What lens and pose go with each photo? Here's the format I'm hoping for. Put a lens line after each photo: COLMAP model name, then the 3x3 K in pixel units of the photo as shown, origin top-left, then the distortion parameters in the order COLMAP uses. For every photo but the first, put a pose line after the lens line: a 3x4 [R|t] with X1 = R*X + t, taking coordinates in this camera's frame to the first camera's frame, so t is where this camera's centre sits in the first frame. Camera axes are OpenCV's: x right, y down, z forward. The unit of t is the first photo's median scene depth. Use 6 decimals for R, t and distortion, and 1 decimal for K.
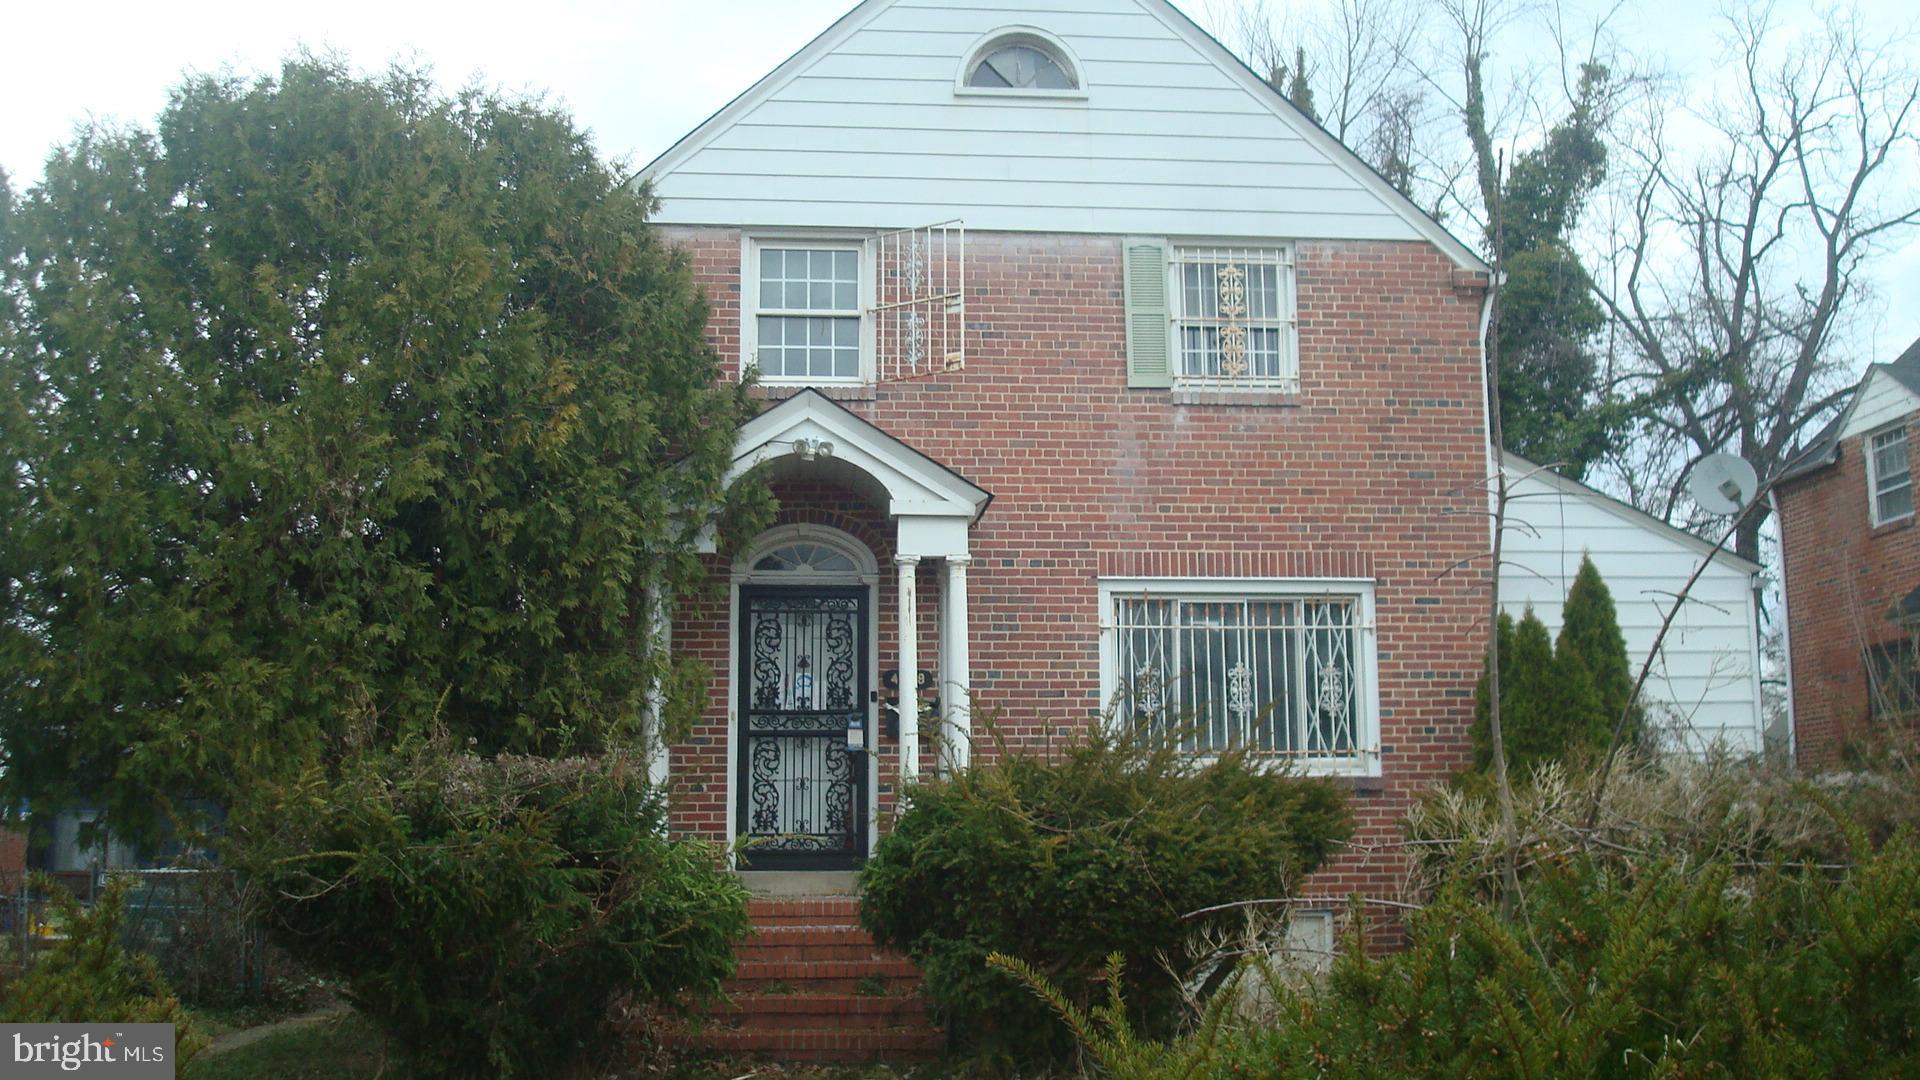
lens RADIAL K [[1965.0, 0, 960.7], [0, 1965.0, 542.3], [0, 0, 1]] dist [-0.123838, 0.000000]
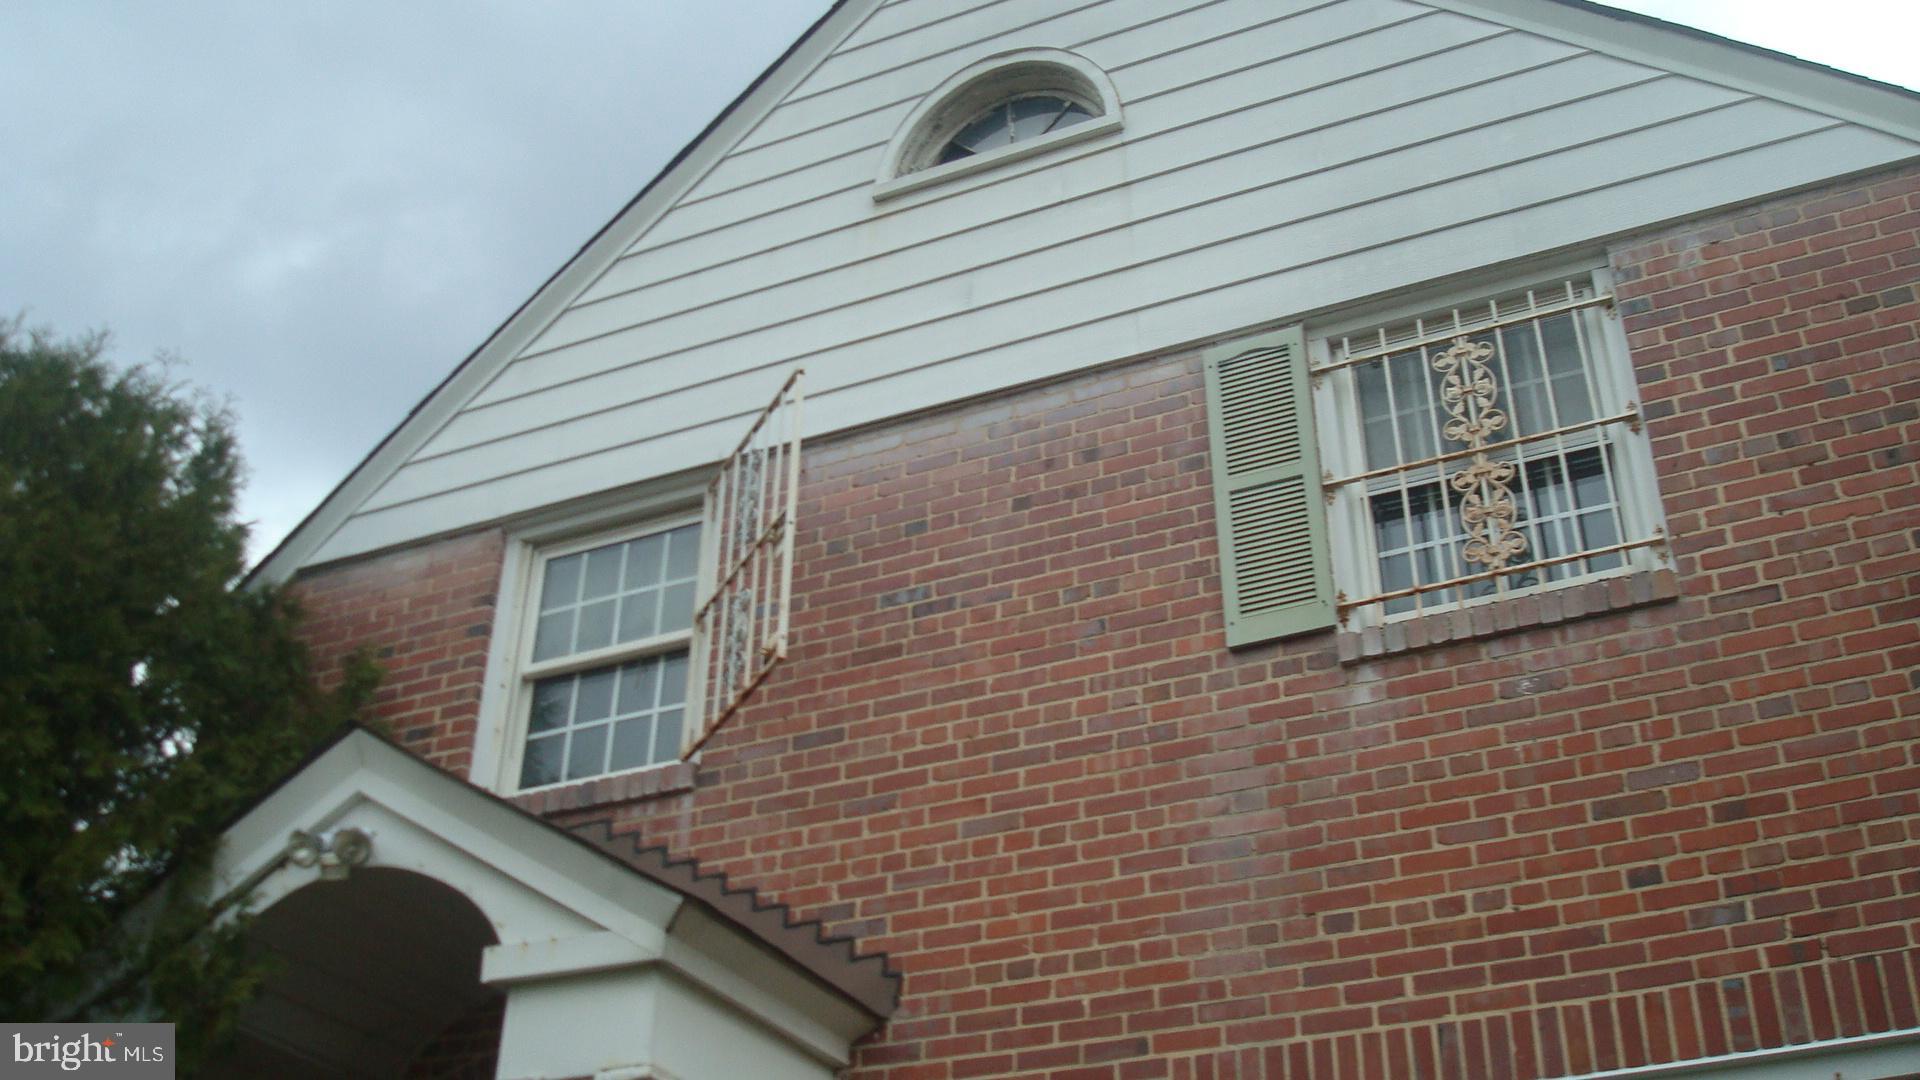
lens RADIAL K [[1965.0, 0, 956.2], [0, 1965.0, 538.2], [0, 0, 1]] dist [-0.123838, 0.000000]
pose [[0.872686, -0.244777, -0.422497, 0.214161], [0.057788, 0.910967, -0.408412, 0.063244], [0.484850, 0.332000, 0.809133, 0.635624]]
